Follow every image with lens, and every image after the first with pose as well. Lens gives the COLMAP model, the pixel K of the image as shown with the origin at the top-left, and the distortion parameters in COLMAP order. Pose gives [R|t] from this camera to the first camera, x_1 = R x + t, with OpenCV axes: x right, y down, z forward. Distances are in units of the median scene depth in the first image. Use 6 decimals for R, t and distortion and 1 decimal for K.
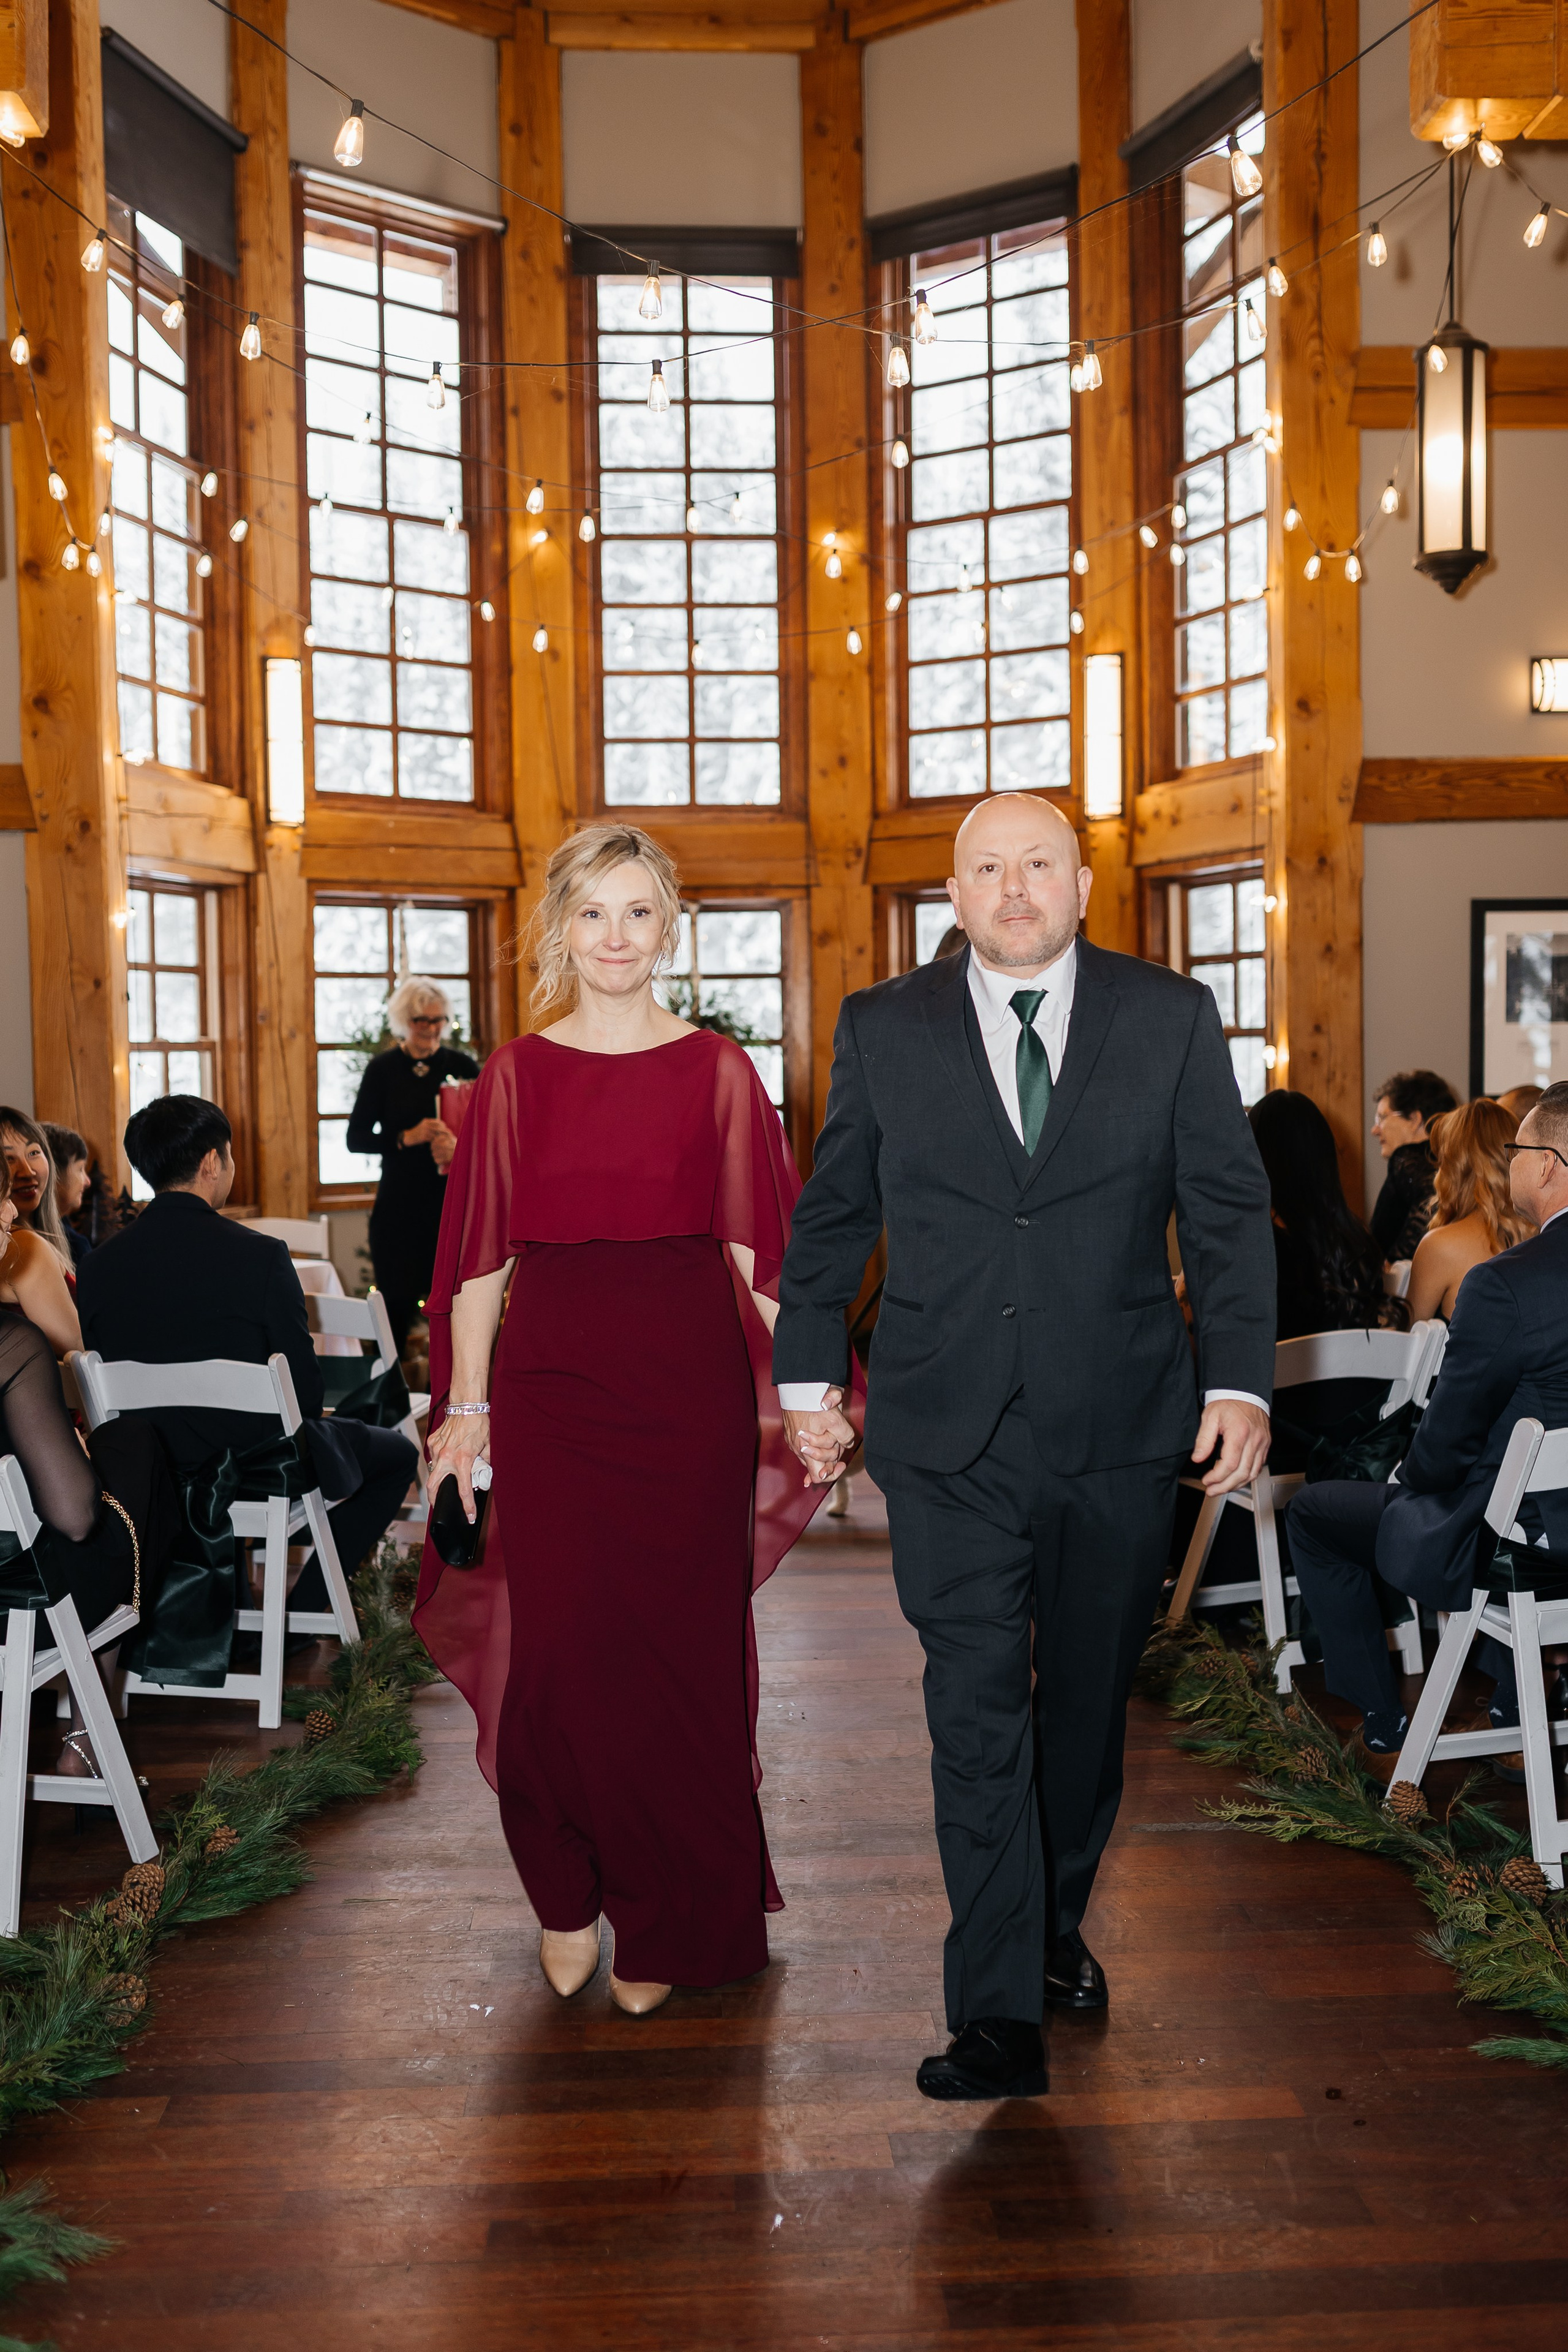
lens RADIAL K [[2374.7, 0, 784.5], [0, 2374.7, 1175.0], [0, 0, 1]] dist [0.003878, 0.007071]
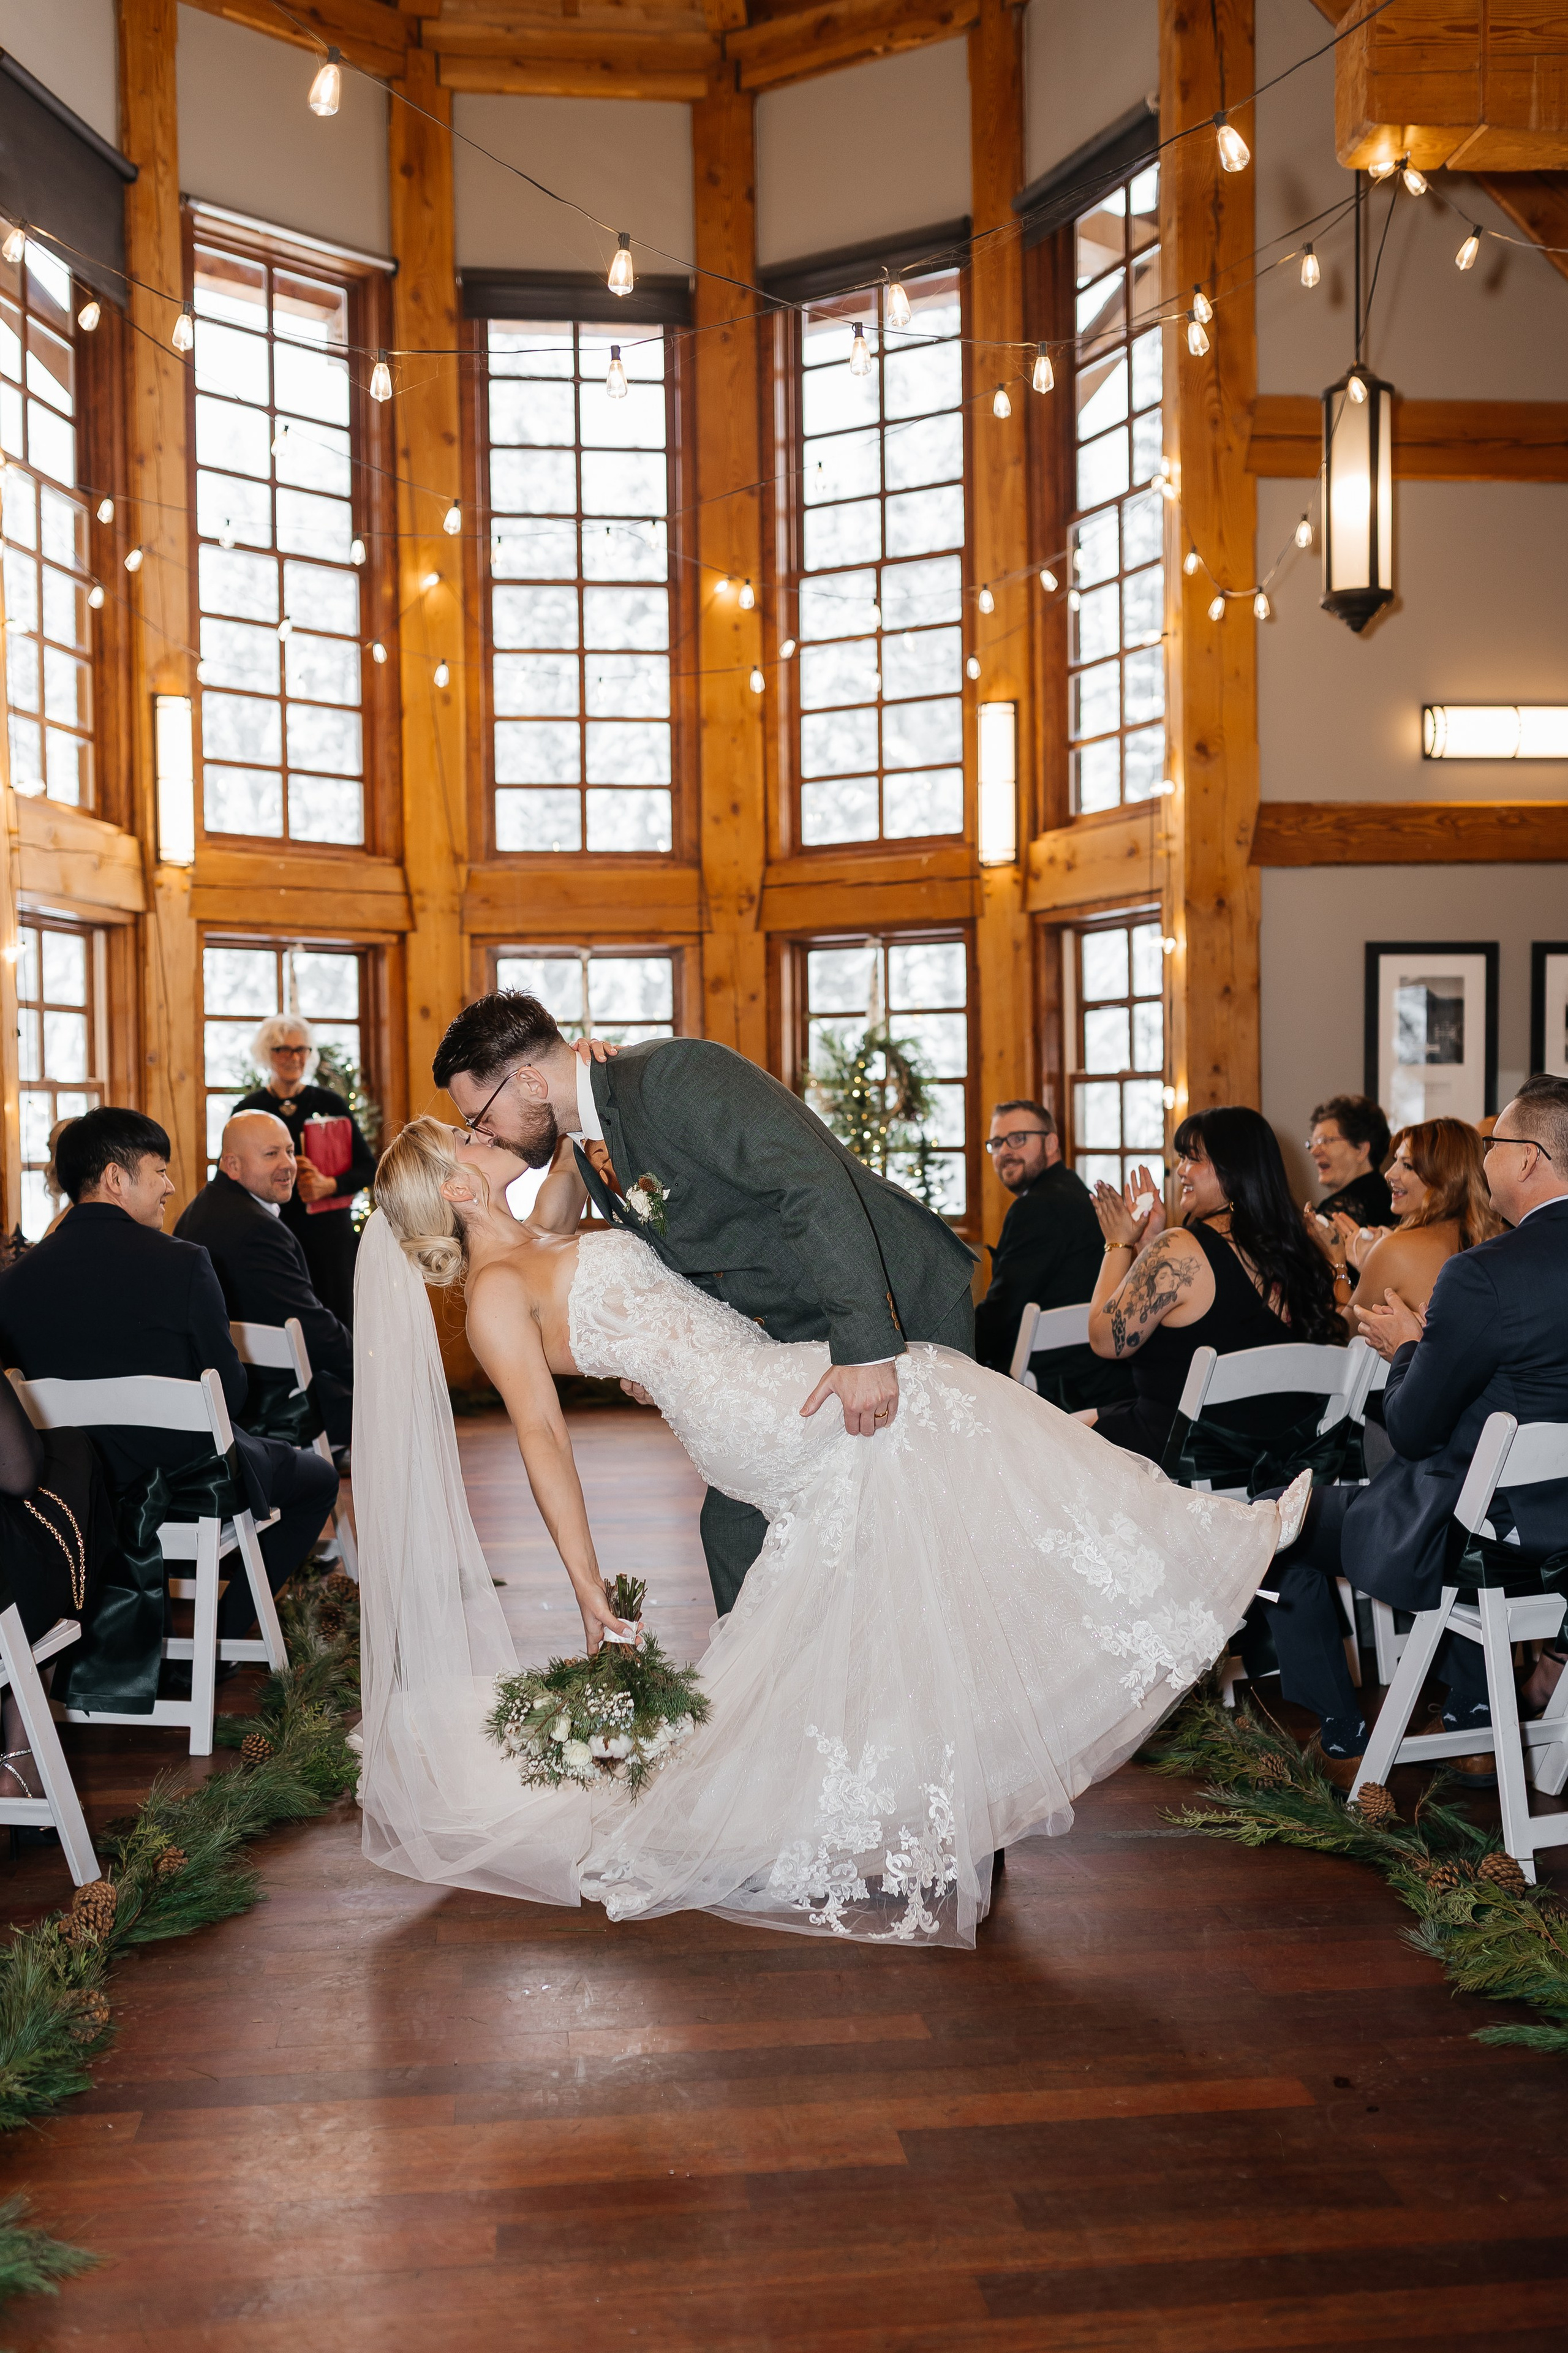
lens RADIAL K [[2353.2, 0, 766.0], [0, 2353.2, 1231.1], [0, 0, 1]] dist [0.001726, 0.018855]
pose [[0.998460, -0.000961, 0.055465, -0.019439], [0.001410, 0.999967, -0.008056, 0.013127], [-0.055455, 0.008122, 0.998428, 0.011336]]
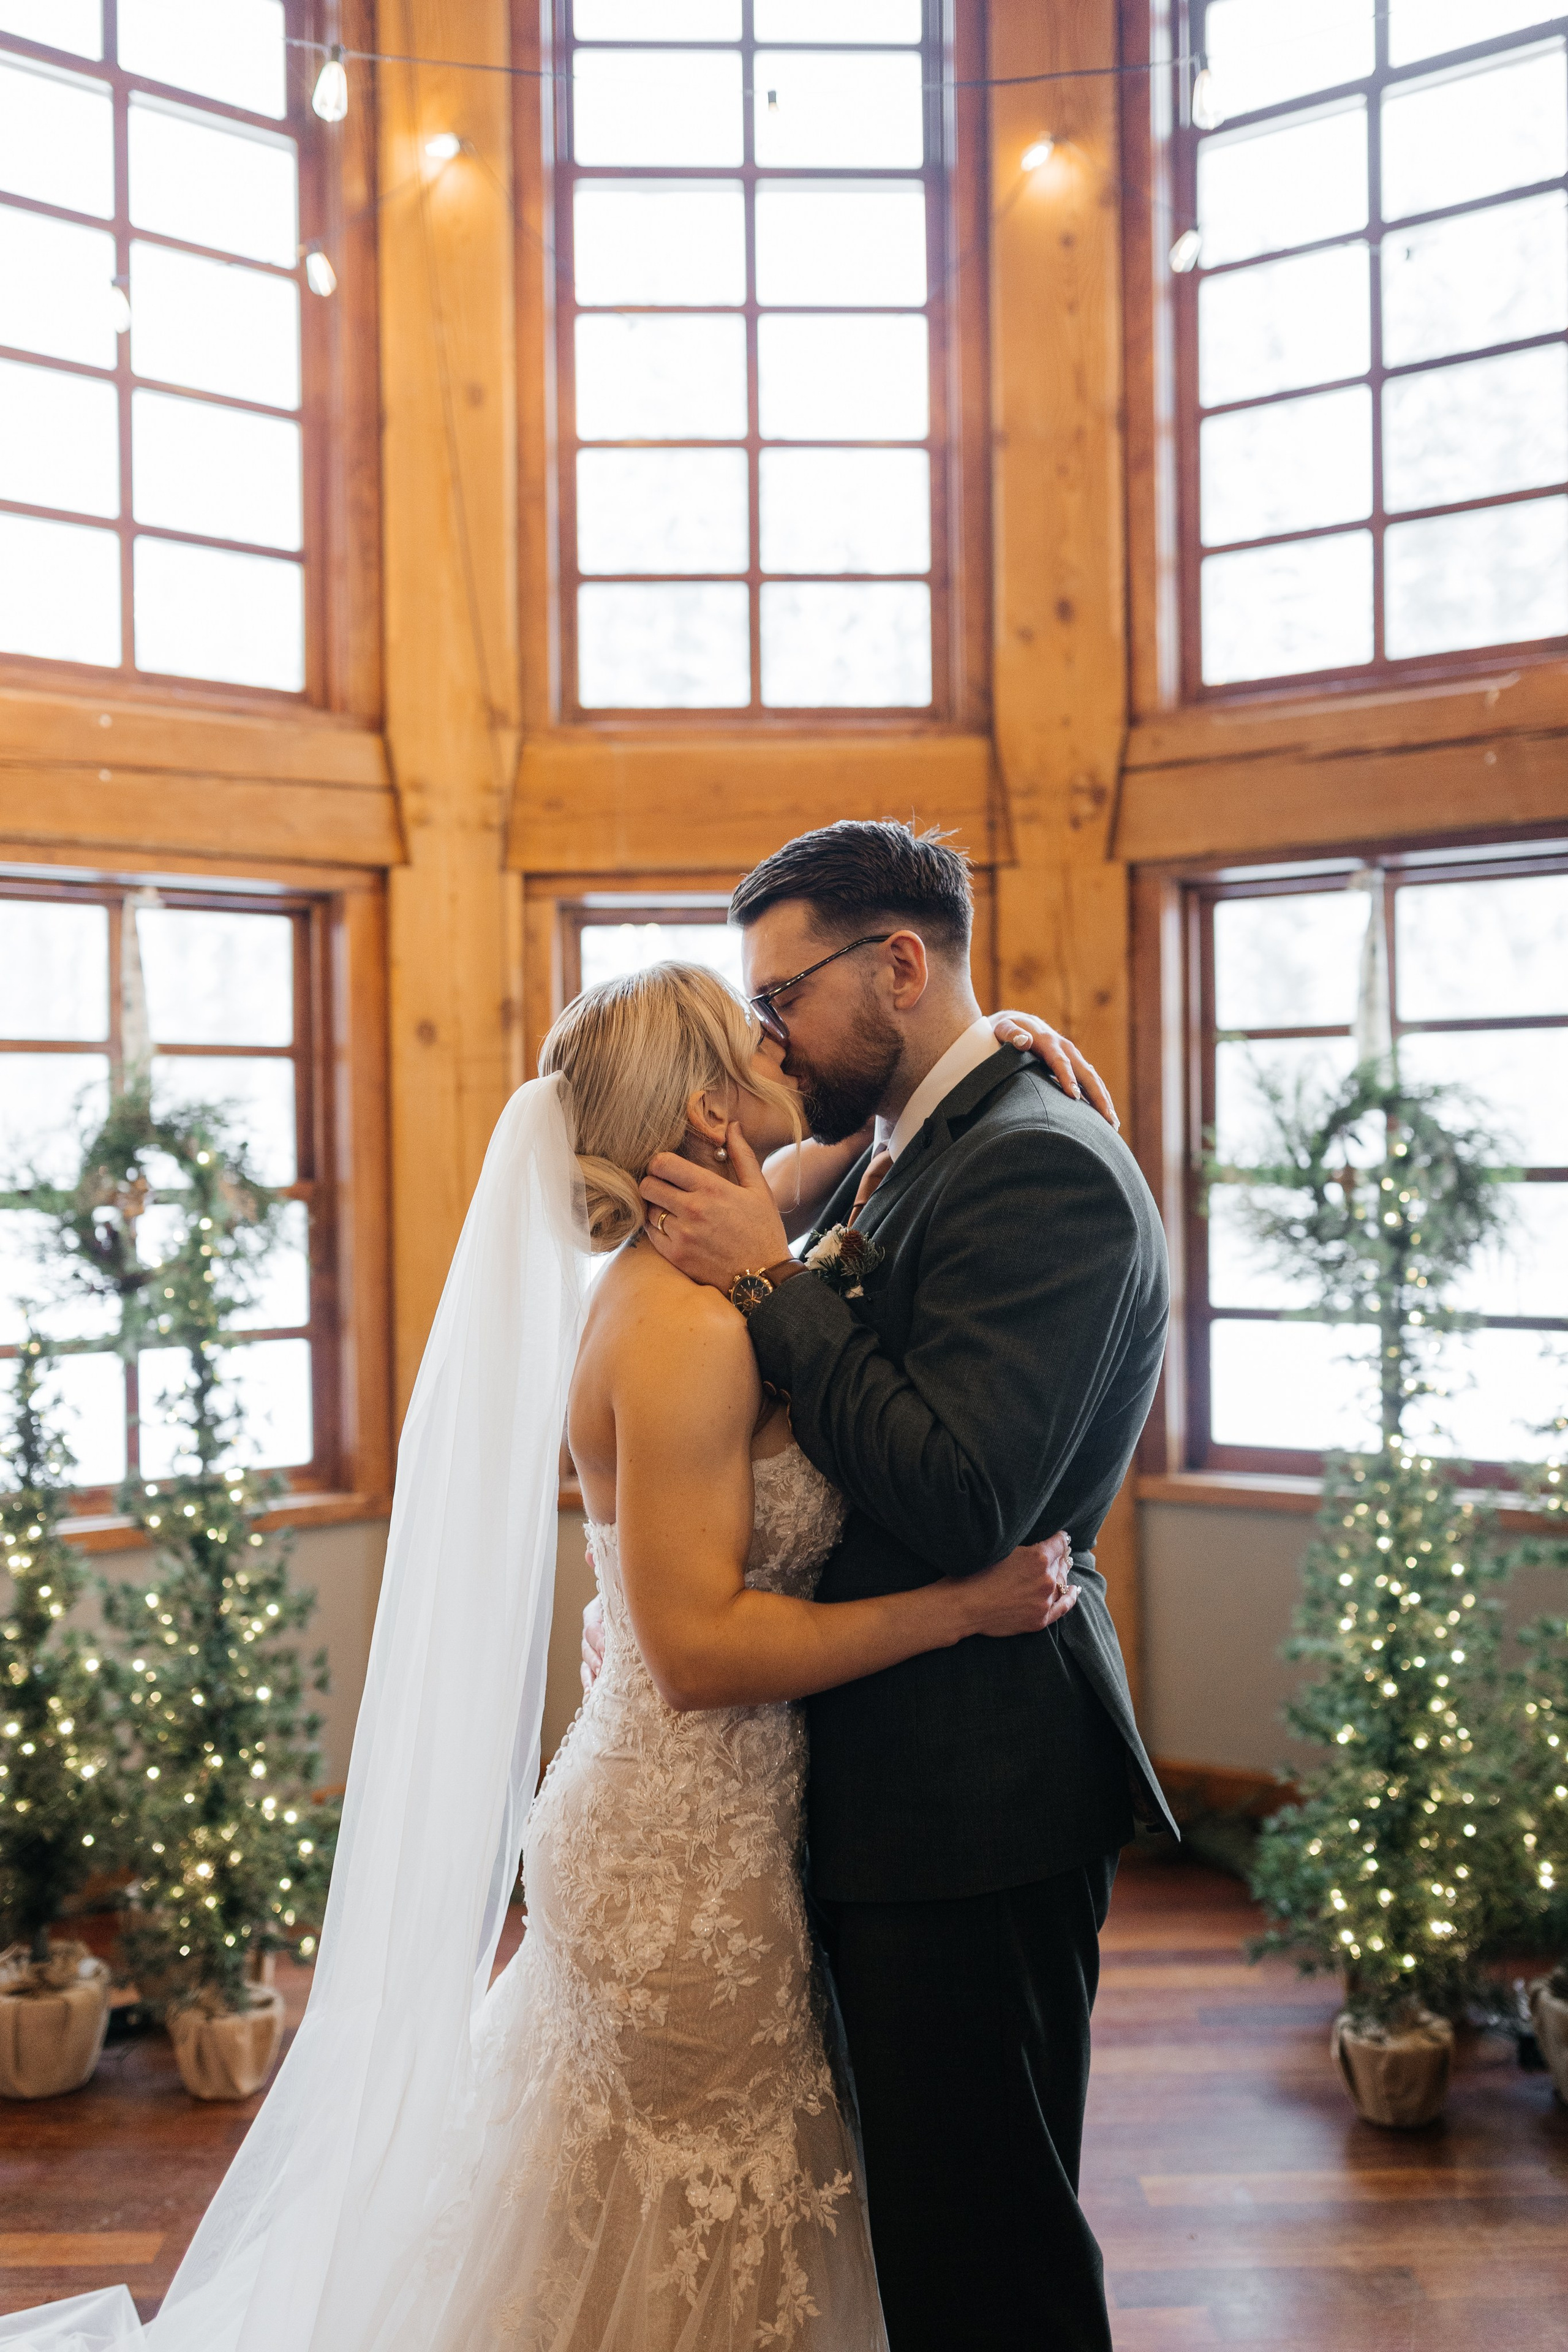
lens RADIAL K [[2335.7, 0, 824.8], [0, 2335.7, 1168.7], [0, 0, 1]] dist [-0.000634, 0.024622]
pose [[0.999954, 0.000058, -0.009545, -0.021973], [-0.000493, 0.998961, -0.045576, -0.041812], [0.009532, 0.045578, 0.998915, 0.577463]]
